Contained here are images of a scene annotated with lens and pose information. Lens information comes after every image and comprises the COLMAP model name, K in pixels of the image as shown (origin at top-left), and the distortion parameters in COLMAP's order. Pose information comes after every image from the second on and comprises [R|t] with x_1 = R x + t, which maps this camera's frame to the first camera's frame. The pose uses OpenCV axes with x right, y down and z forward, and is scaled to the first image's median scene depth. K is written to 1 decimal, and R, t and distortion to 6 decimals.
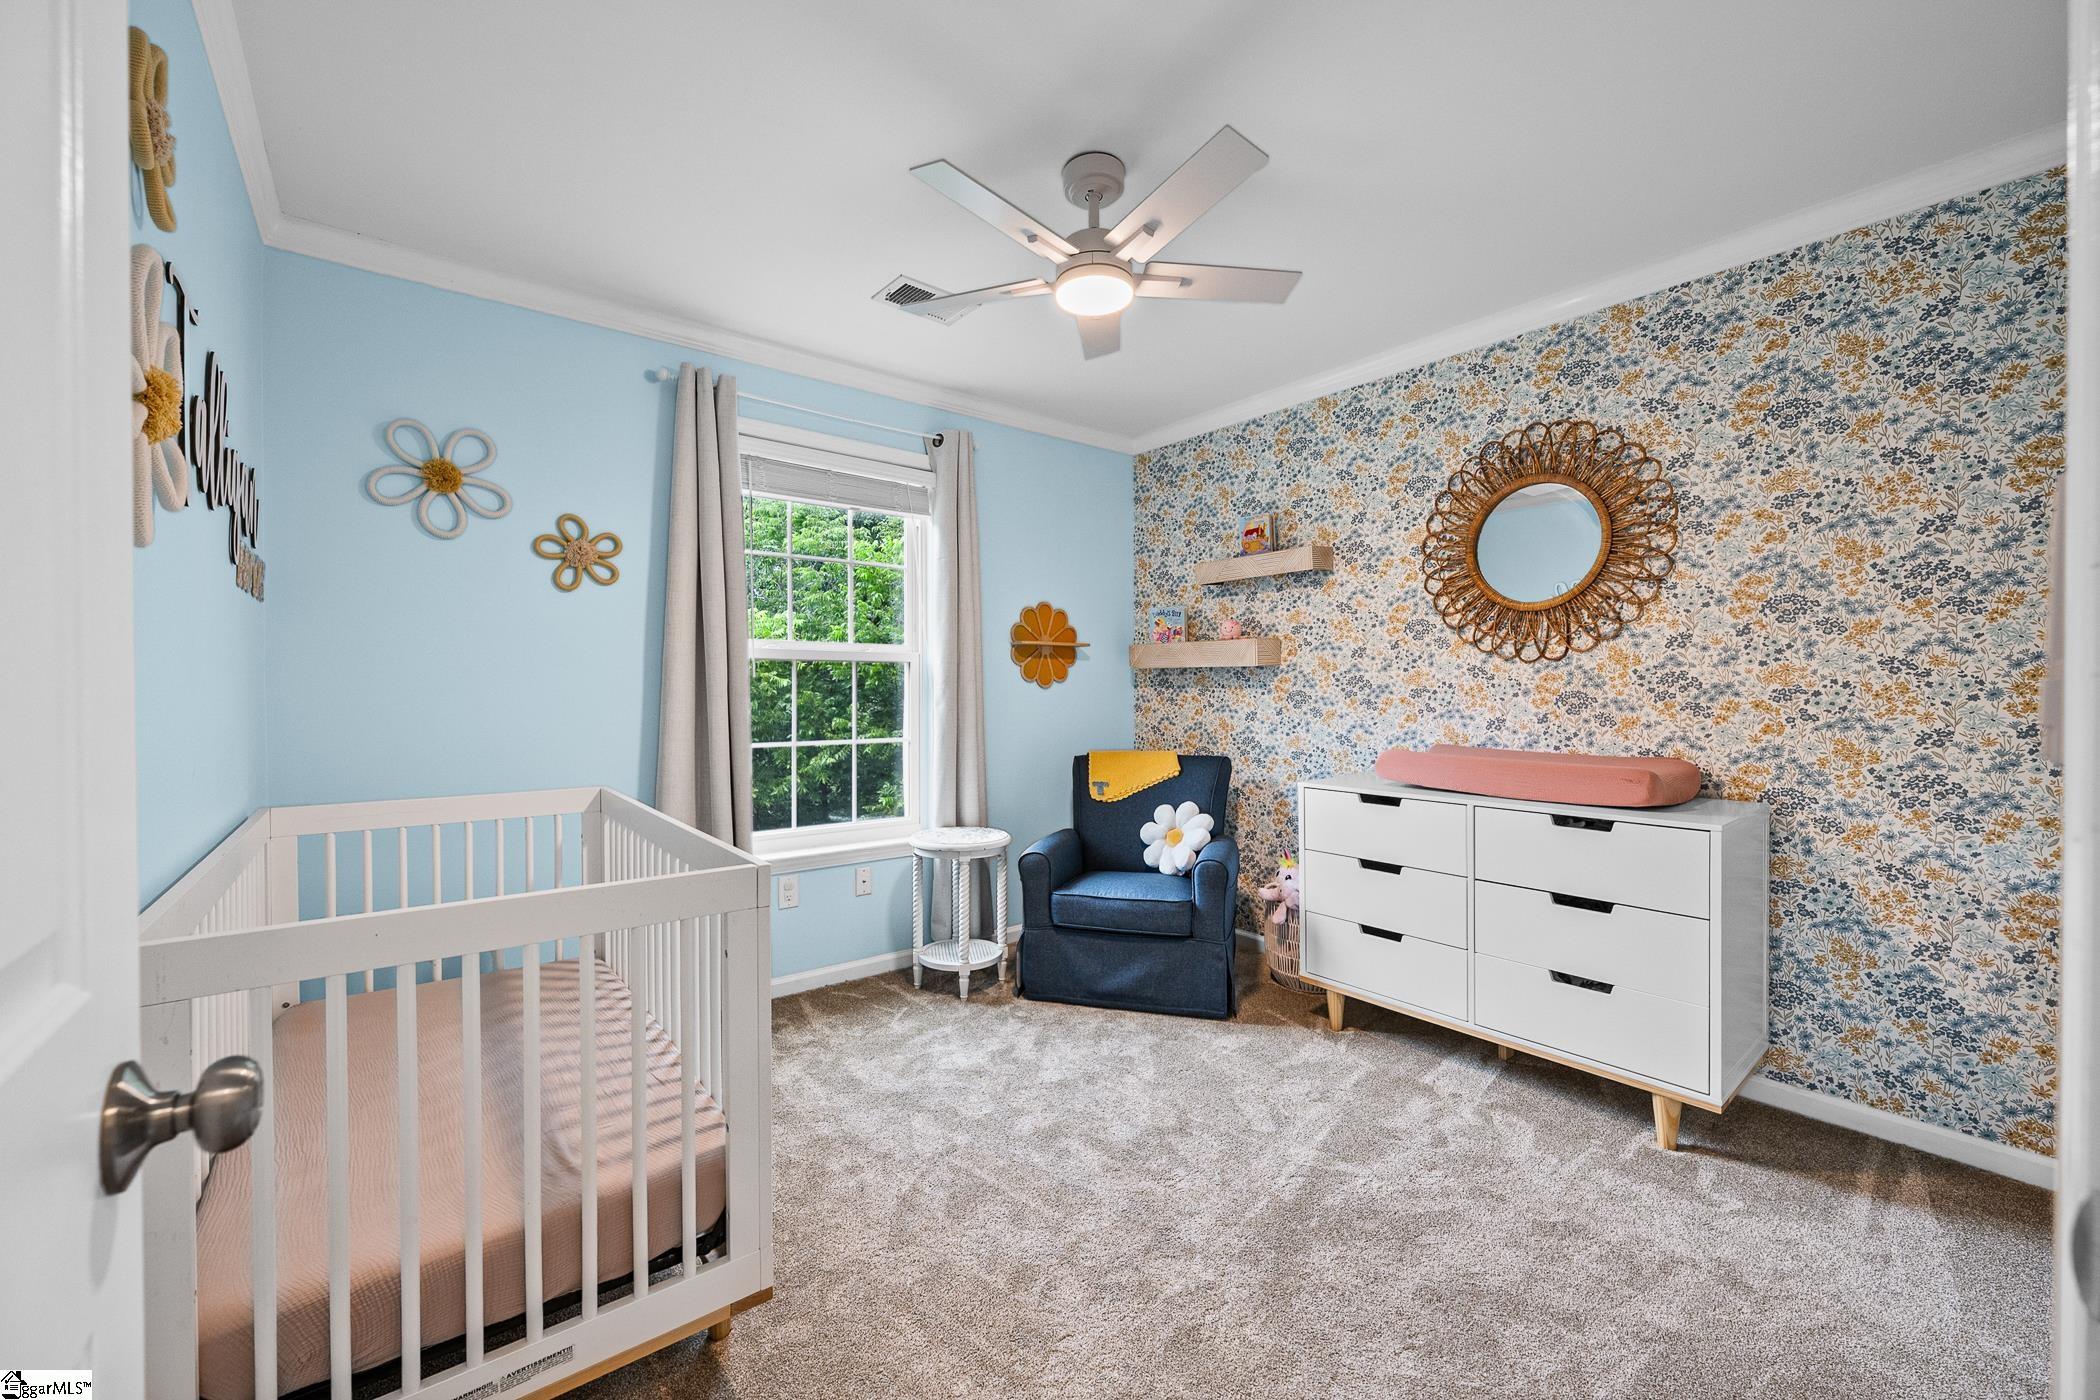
lens RADIAL K [[839.0, 0, 1050.3], [0, 839.0, 692.8], [0, 0, 1]] dist [0.001334, -0.000561]
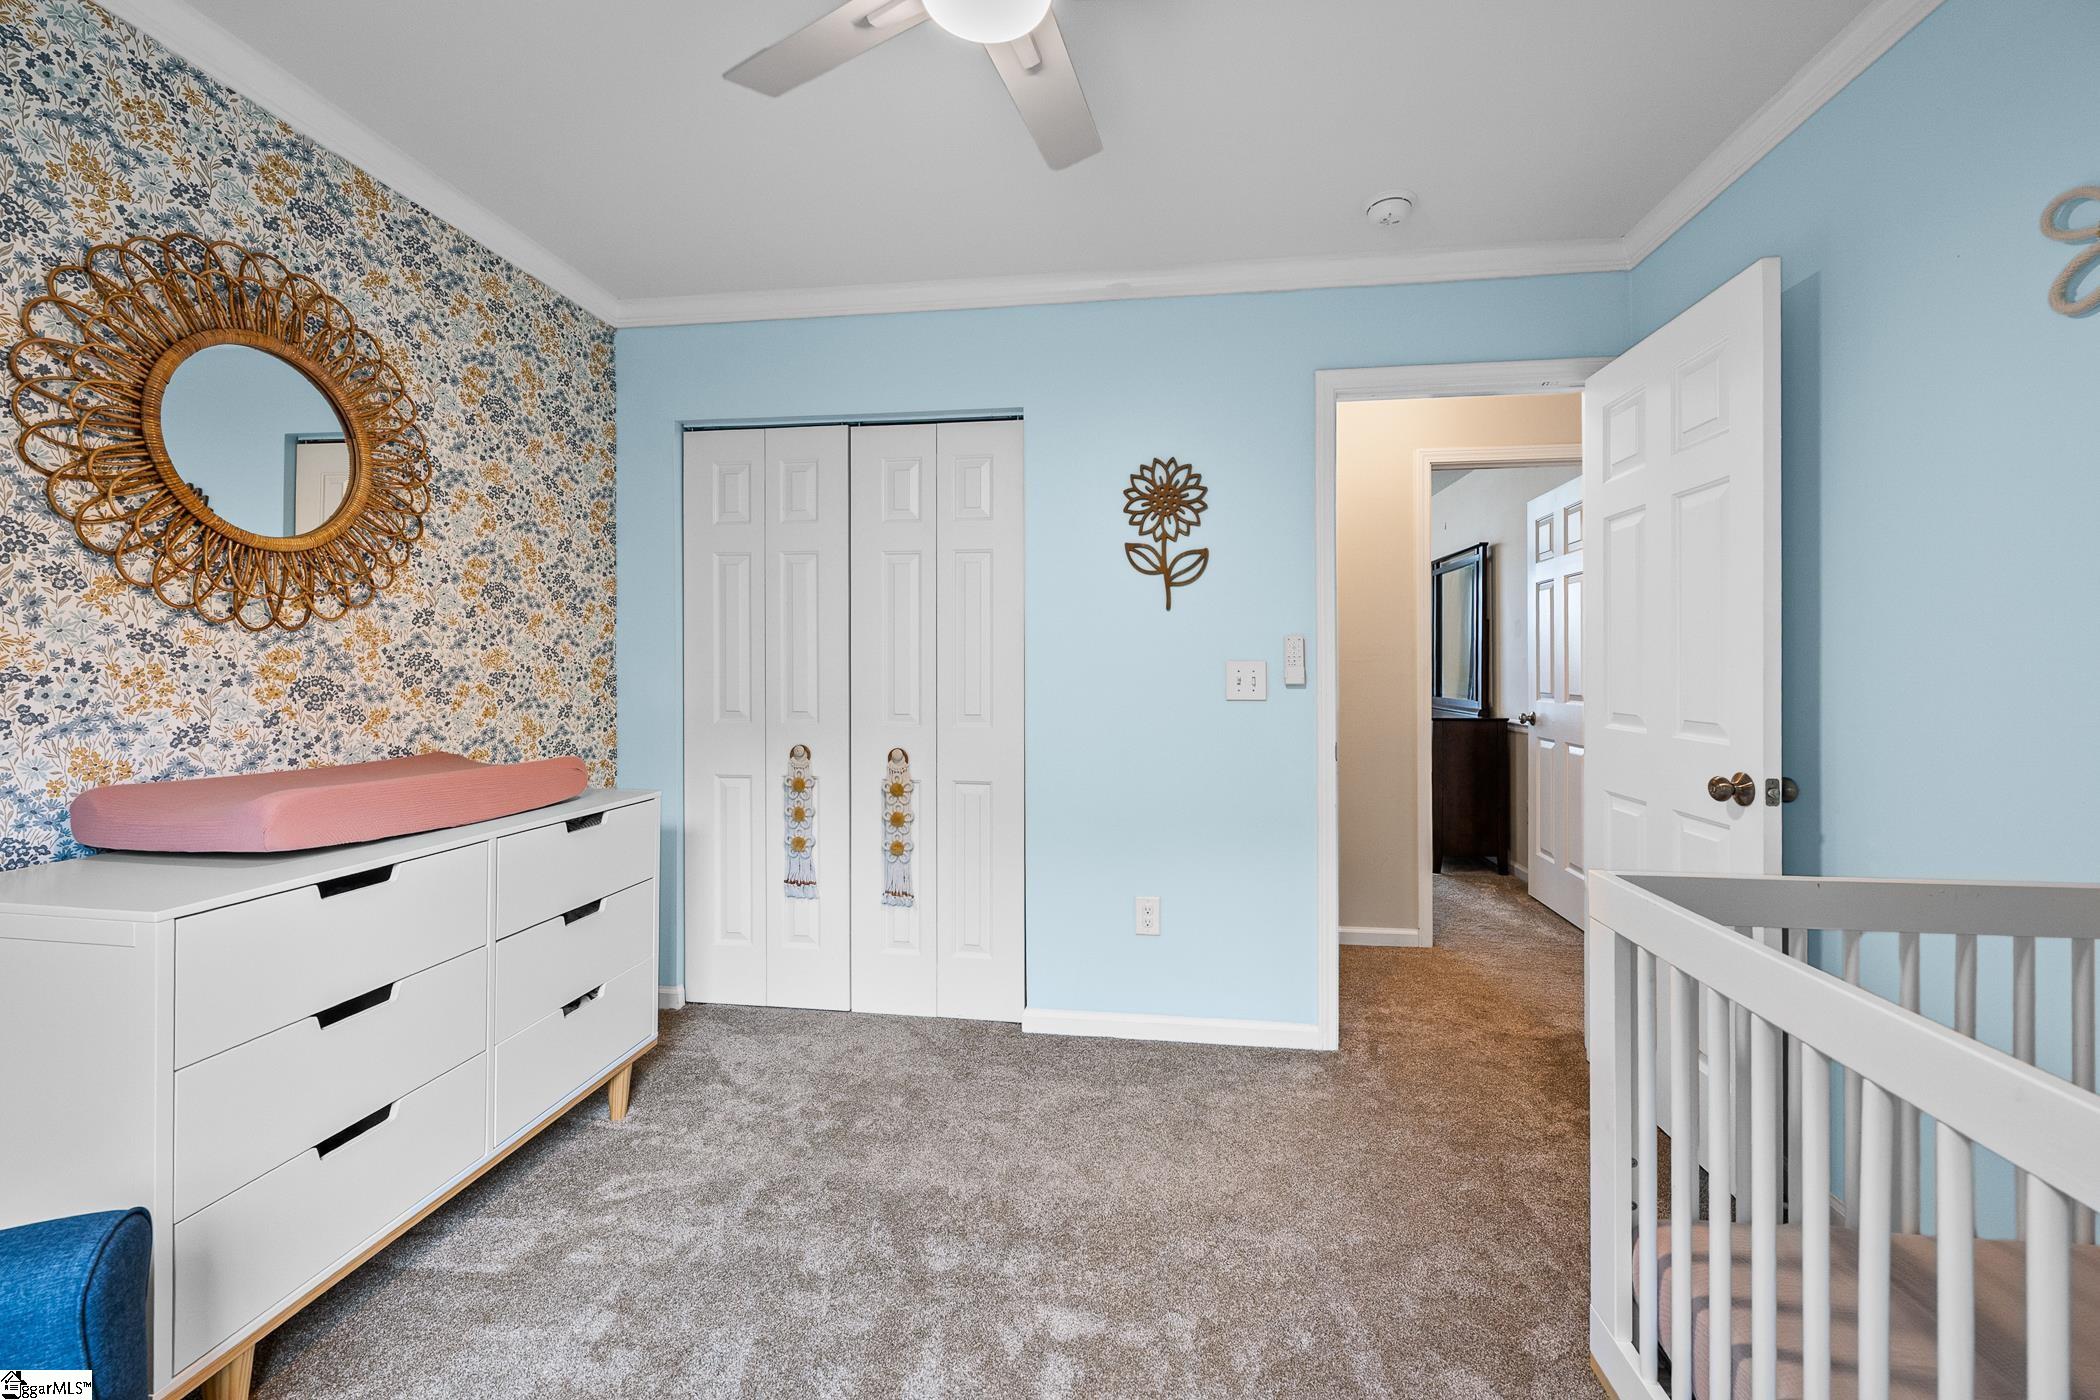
lens RADIAL K [[839.0, 0, 1029.8], [0, 839.0, 672.0], [0, 0, 1]] dist [0.001334, -0.000561]
pose [[-0.673952, 0.003702, 0.738766, -0.286258], [0.009189, 0.999952, 0.003373, -0.002548], [-0.738718, 0.009062, -0.673954, 1.025787]]
